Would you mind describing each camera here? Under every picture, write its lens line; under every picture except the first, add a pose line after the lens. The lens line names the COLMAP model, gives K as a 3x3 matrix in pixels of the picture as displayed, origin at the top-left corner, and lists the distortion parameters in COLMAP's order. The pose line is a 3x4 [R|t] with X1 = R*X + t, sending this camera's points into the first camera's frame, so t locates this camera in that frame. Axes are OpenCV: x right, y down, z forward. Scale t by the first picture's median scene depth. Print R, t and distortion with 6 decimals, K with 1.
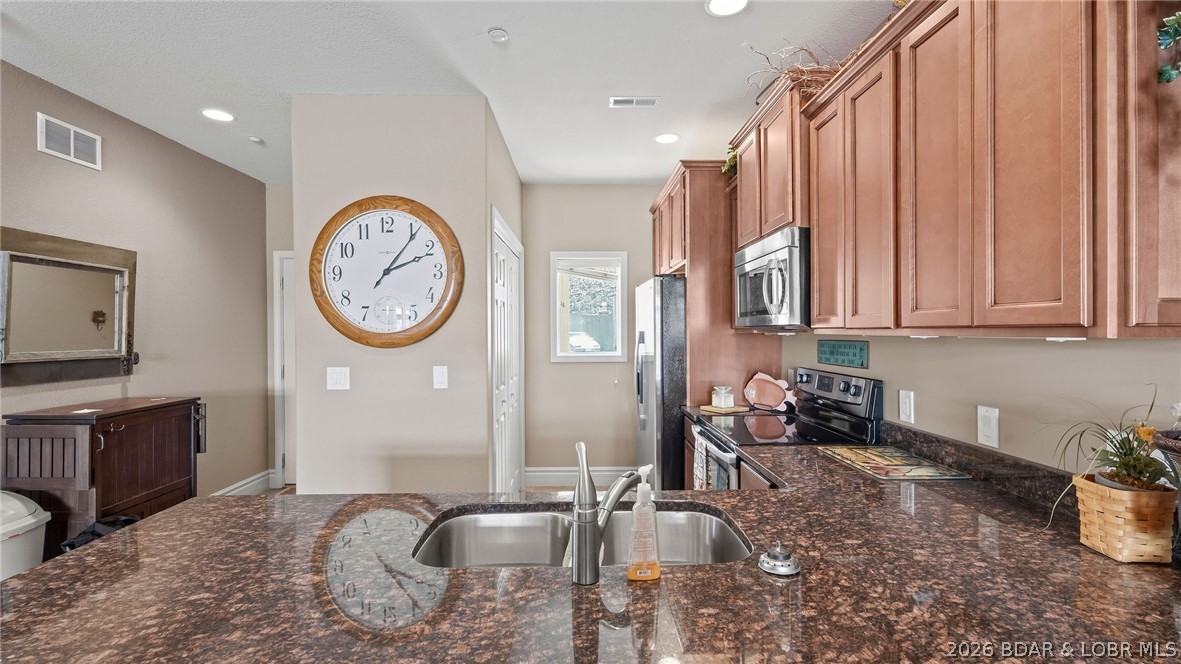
lens RADIAL K [[524.6, 0, 589.2], [0, 524.6, 329.4], [0, 0, 1]] dist [0.003451, 0.000547]
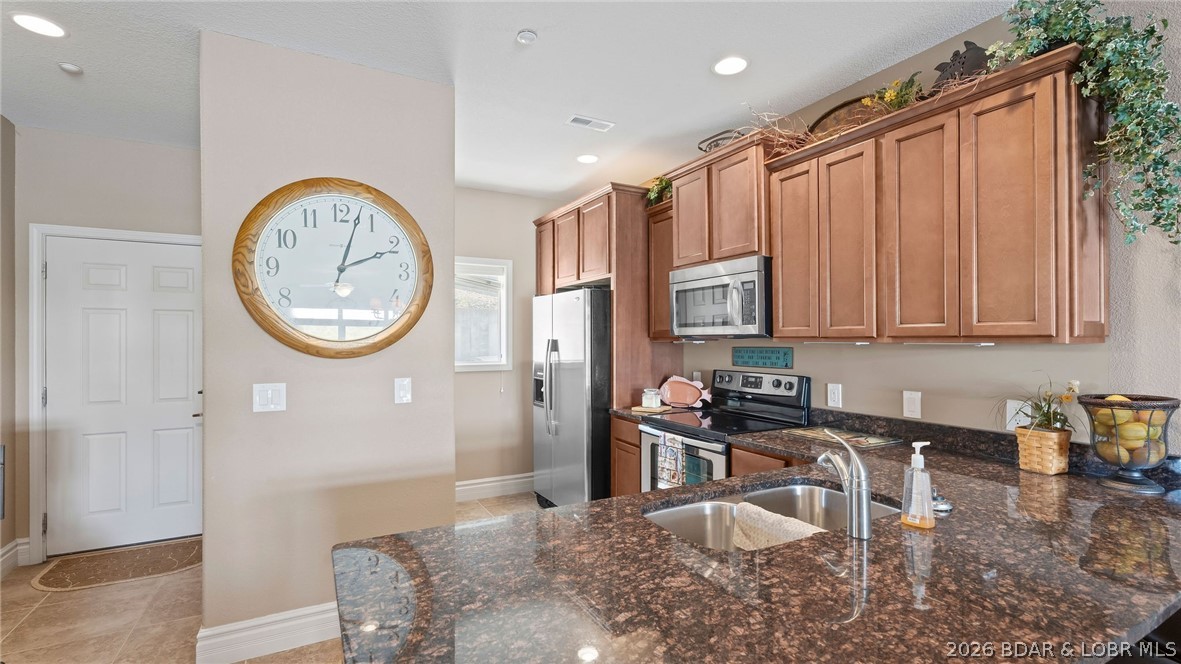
lens RADIAL K [[525.4, 0, 592.7], [0, 525.4, 333.8], [0, 0, 1]] dist [0.003146, 0.000461]
pose [[0.888942, 0.007461, 0.457959, -0.412347], [-0.003448, 0.999948, -0.009600, 0.002285], [-0.458007, 0.006955, 0.888922, 0.060261]]
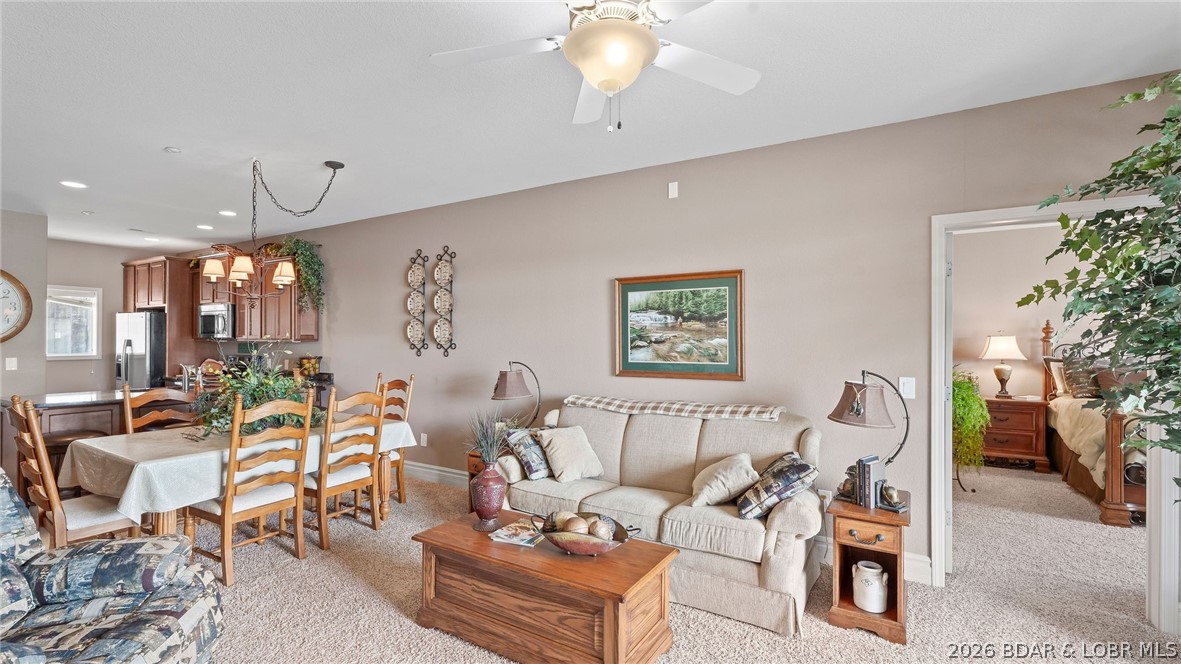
lens RADIAL K [[522.4, 0, 585.3], [0, 522.4, 340.5], [0, 0, 1]] dist [0.001831, 0.000346]
pose [[0.536632, 0.006479, 0.843791, -0.765149], [-0.007925, 0.999965, -0.002638, -0.001330], [-0.843779, -0.005272, 0.536665, -1.705333]]
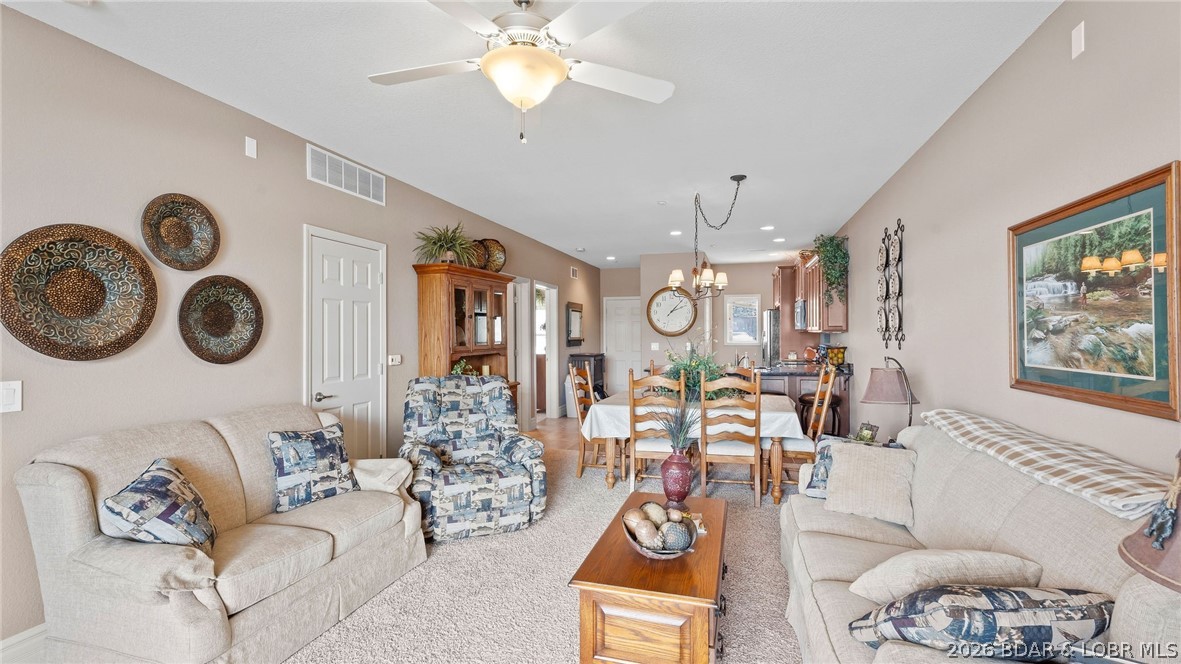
lens RADIAL K [[524.6, 0, 589.2], [0, 524.6, 329.4], [0, 0, 1]] dist [0.003451, 0.000547]
pose [[0.954518, -0.000104, -0.298154, 0.066144], [-0.000051, 1.000000, -0.000515, -0.004905], [0.298154, 0.000507, 0.954518, -2.046200]]
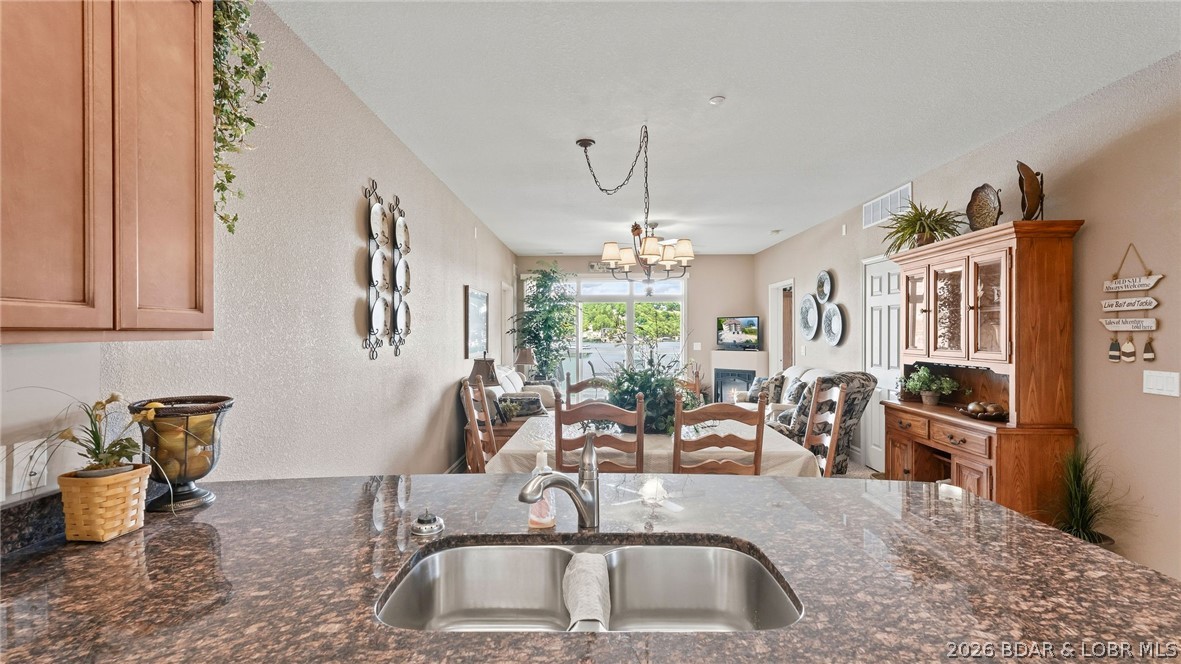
lens RADIAL K [[524.6, 0, 589.2], [0, 524.6, 329.4], [0, 0, 1]] dist [0.003451, 0.000547]
pose [[-0.999546, 0.007649, 0.029136, -0.017978], [0.007473, 0.999953, -0.006138, 0.002048], [-0.029181, -0.005918, -0.999557, 0.815567]]
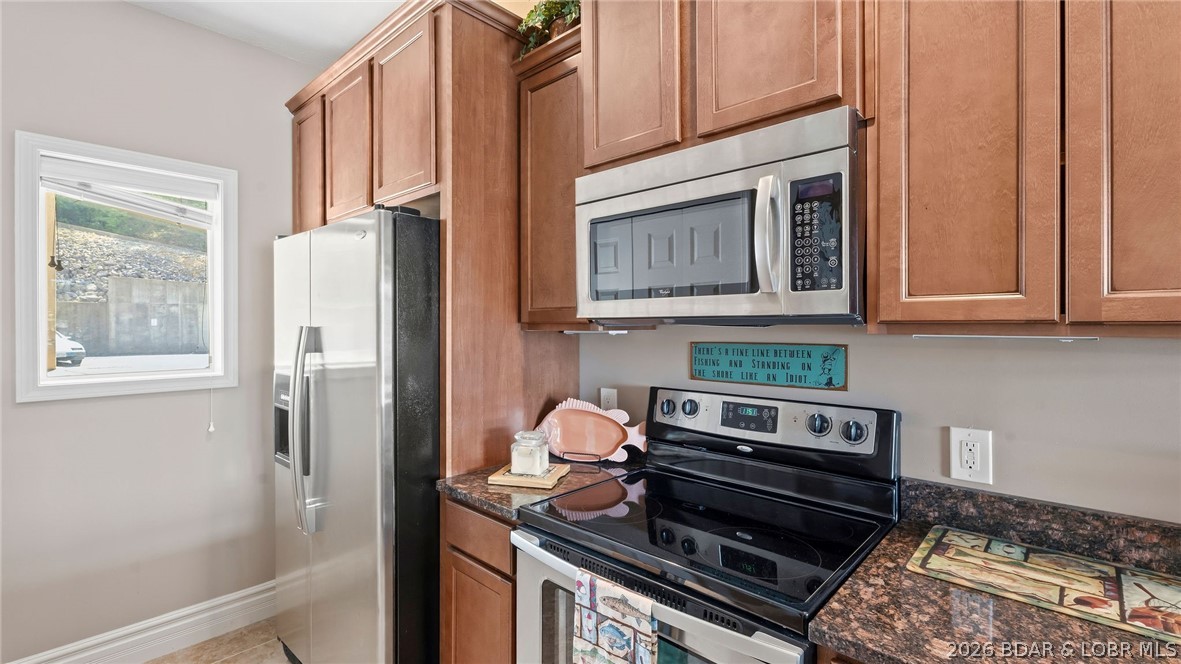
lens RADIAL K [[524.6, 0, 589.2], [0, 524.6, 329.4], [0, 0, 1]] dist [0.003451, 0.000547]
pose [[0.699228, 0.001945, 0.714897, -0.089402], [-0.006379, 0.999973, 0.003519, 0.003583], [-0.714871, -0.007021, 0.699221, 0.649582]]
